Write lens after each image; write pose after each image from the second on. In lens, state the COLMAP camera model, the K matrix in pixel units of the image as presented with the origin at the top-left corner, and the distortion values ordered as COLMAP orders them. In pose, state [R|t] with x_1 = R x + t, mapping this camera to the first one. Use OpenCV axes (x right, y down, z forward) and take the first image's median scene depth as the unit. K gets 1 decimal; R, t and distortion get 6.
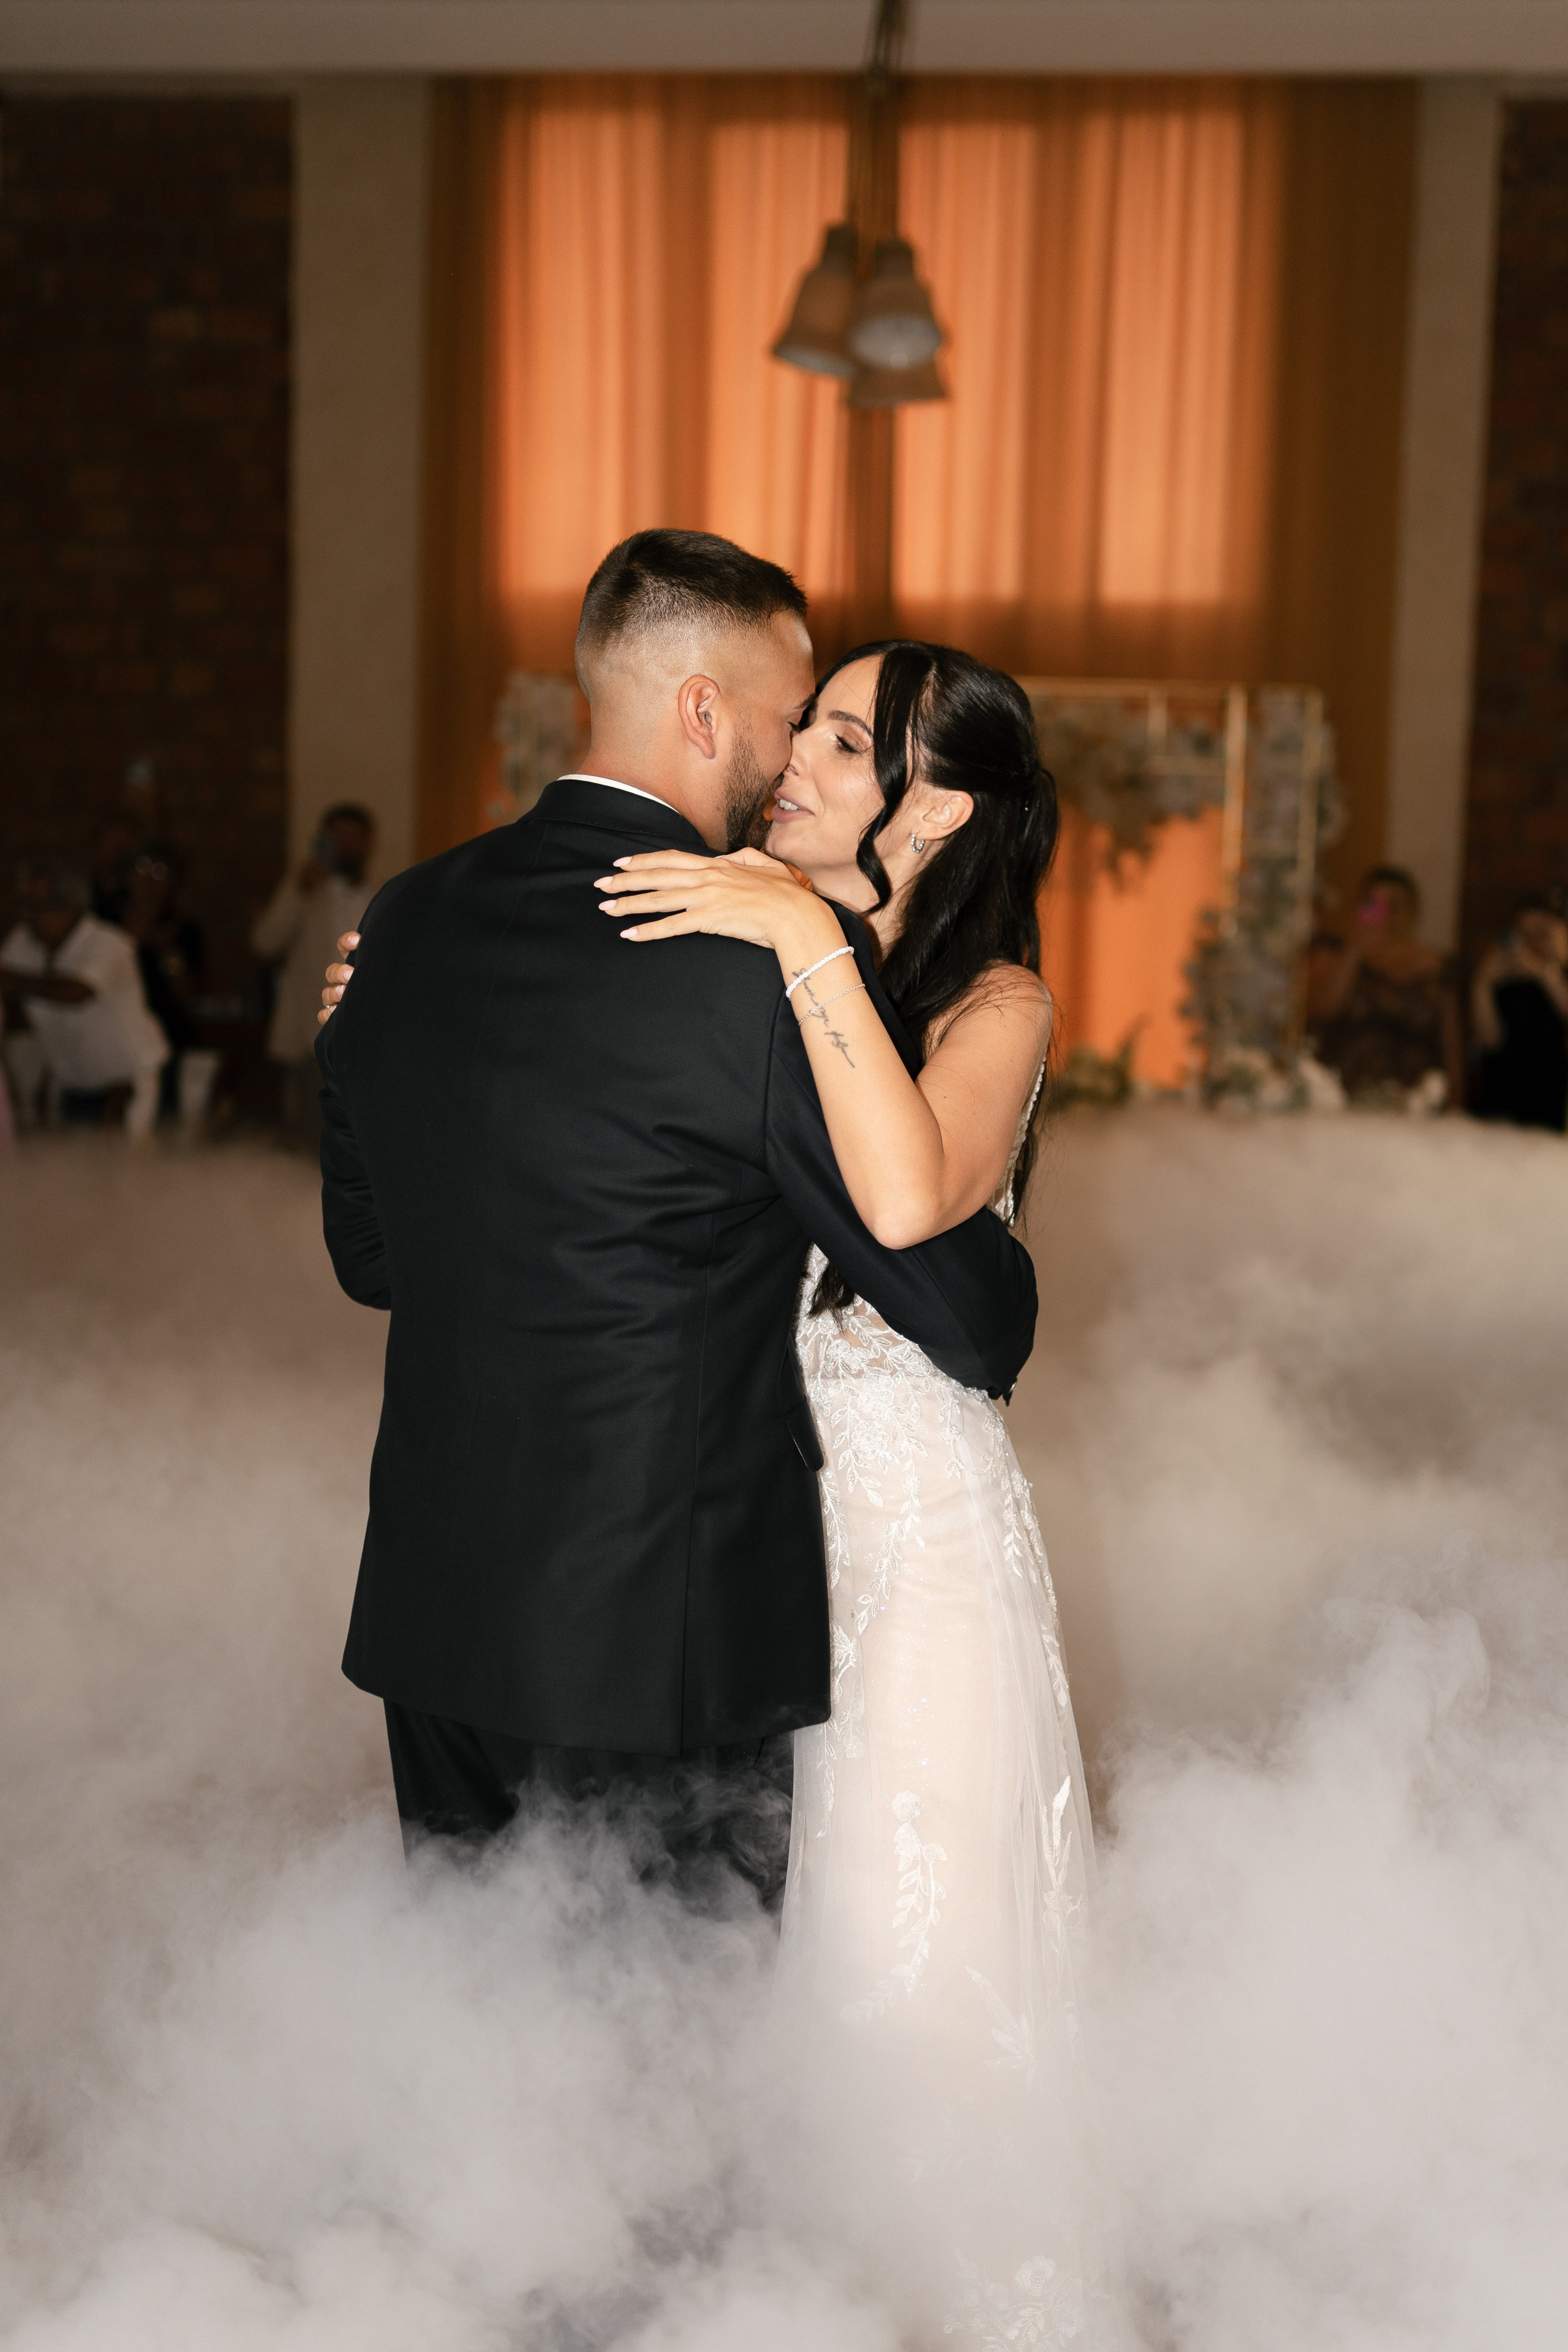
lens RADIAL K [[2481.6, 0, 845.1], [0, 2481.6, 1098.2], [0, 0, 1]] dist [0.009606, 0.000000]
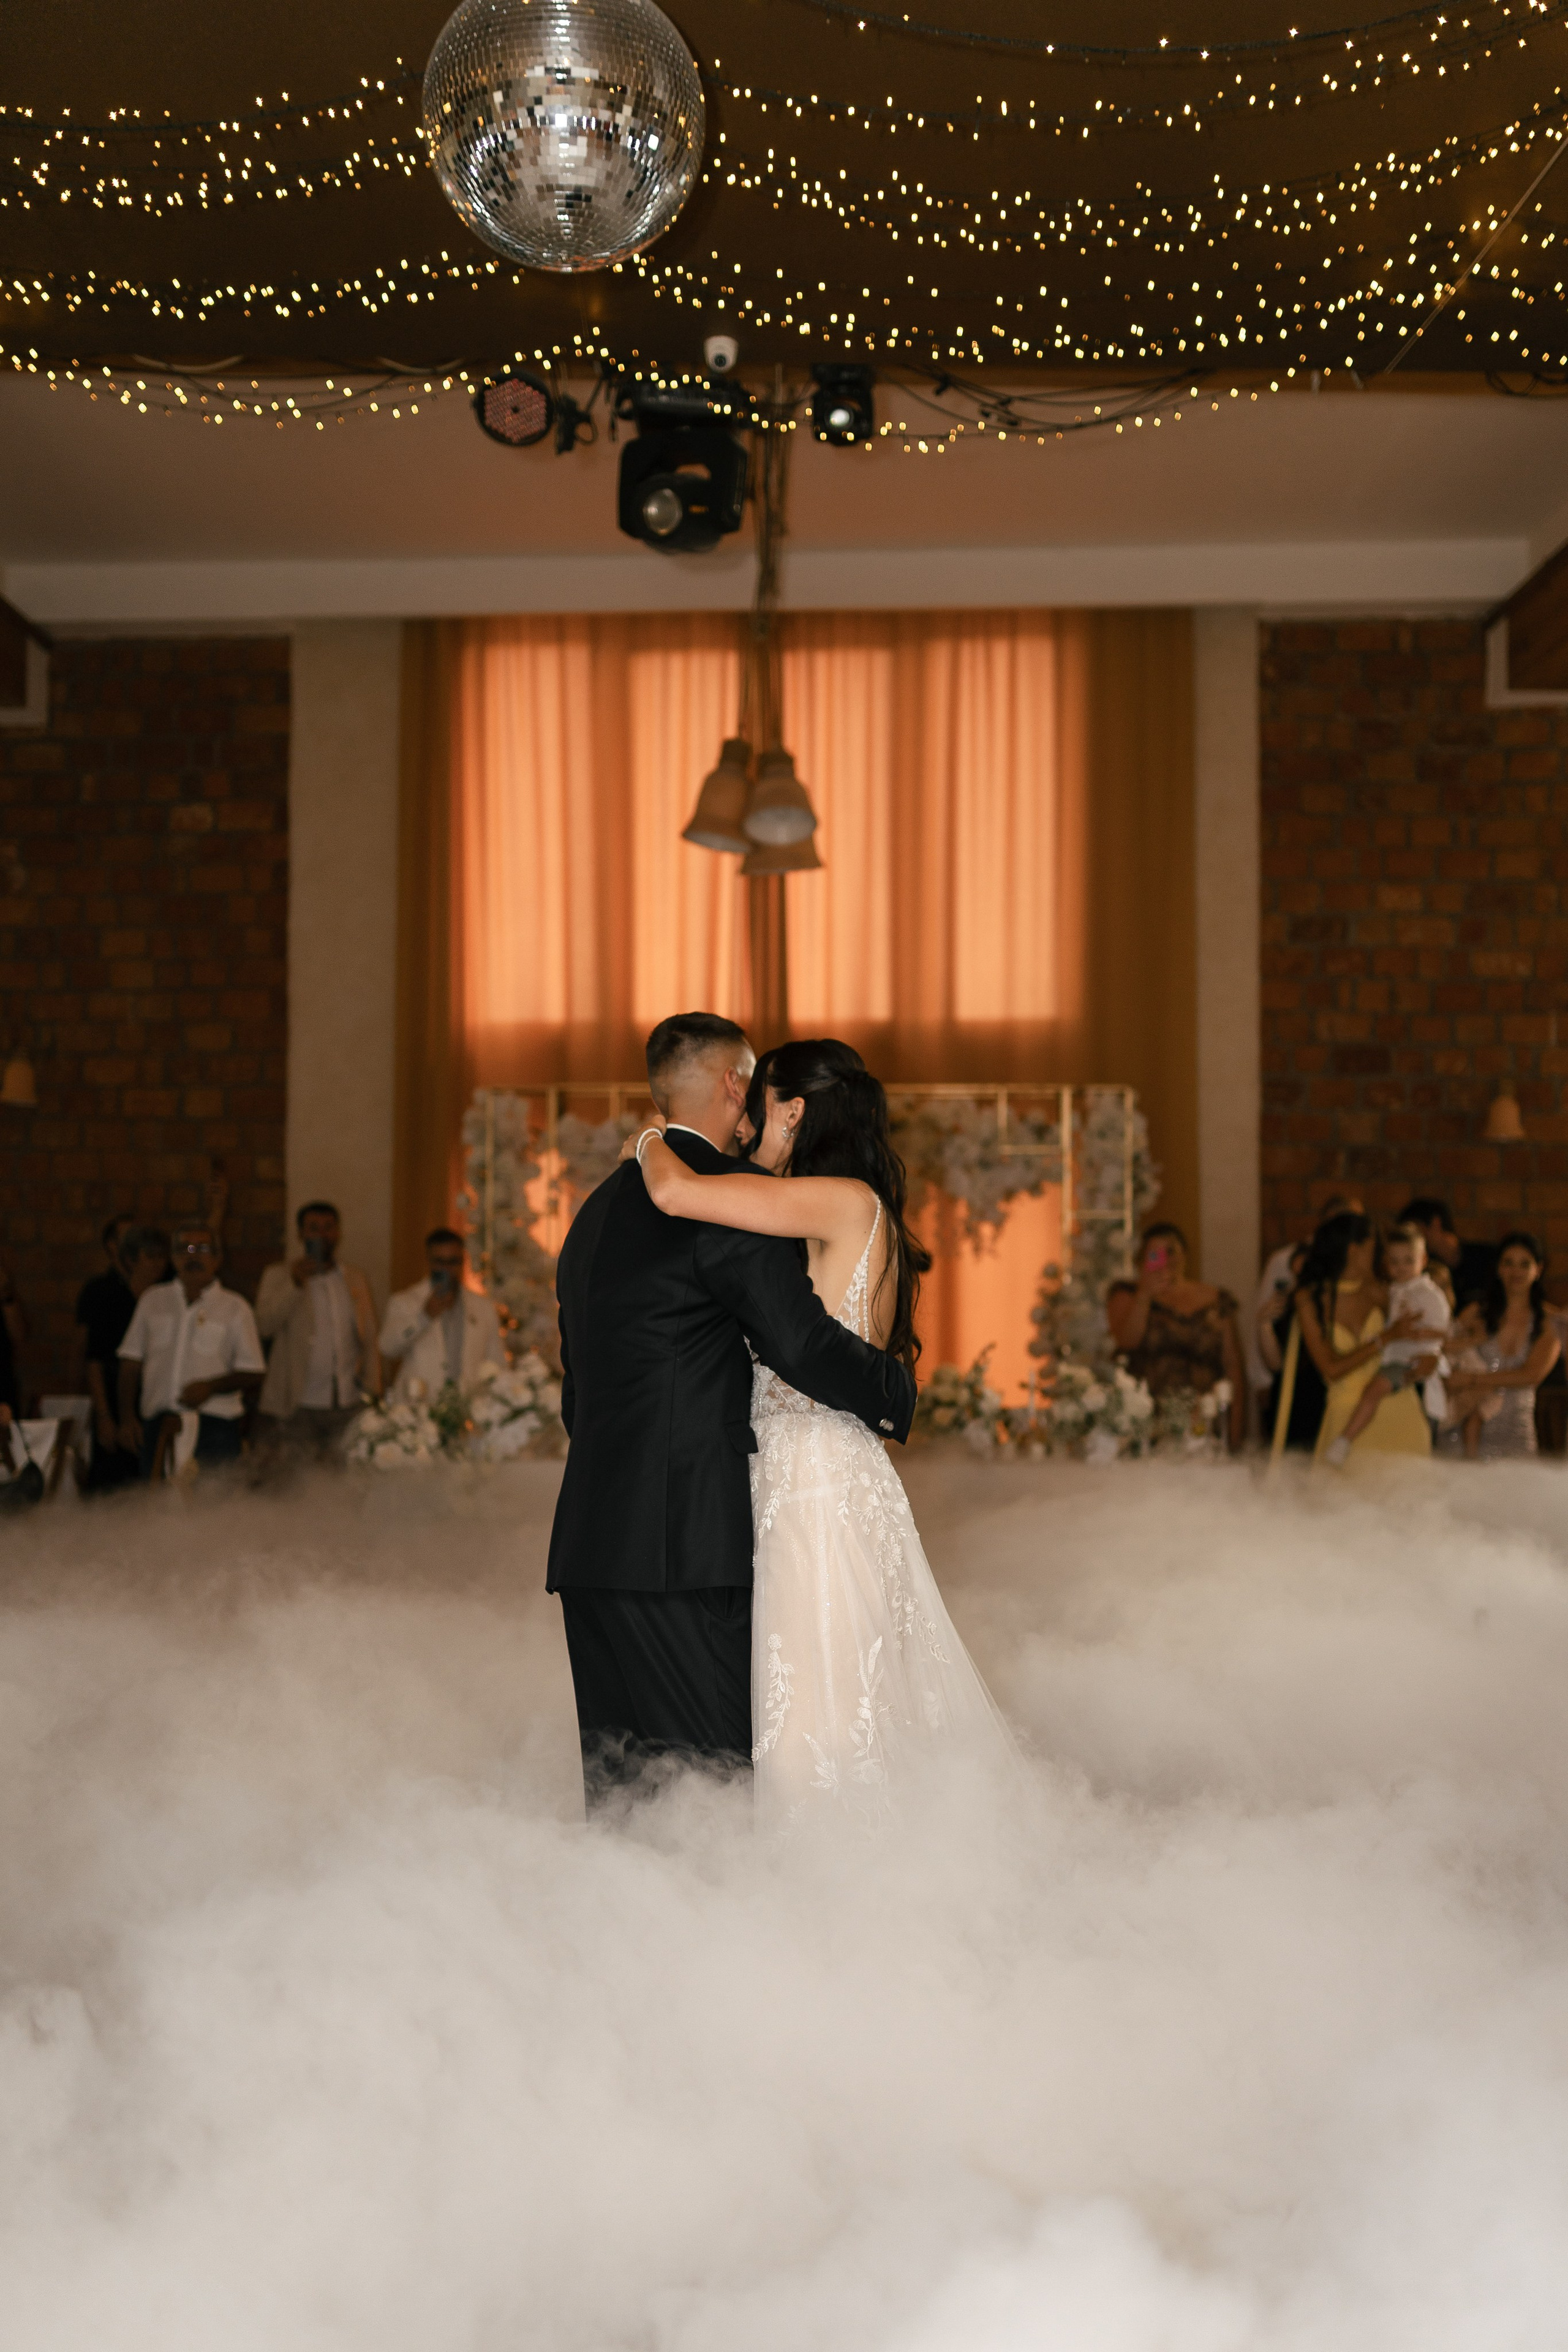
lens RADIAL K [[2535.6, 0, 838.9], [0, 2535.6, 1195.2], [0, 0, 1]] dist [-0.011910, 0.000000]
pose [[0.999141, -0.026166, 0.032144, 0.003171], [0.030191, 0.990801, -0.131915, 0.048715], [-0.028396, 0.132772, 0.990740, -0.226313]]
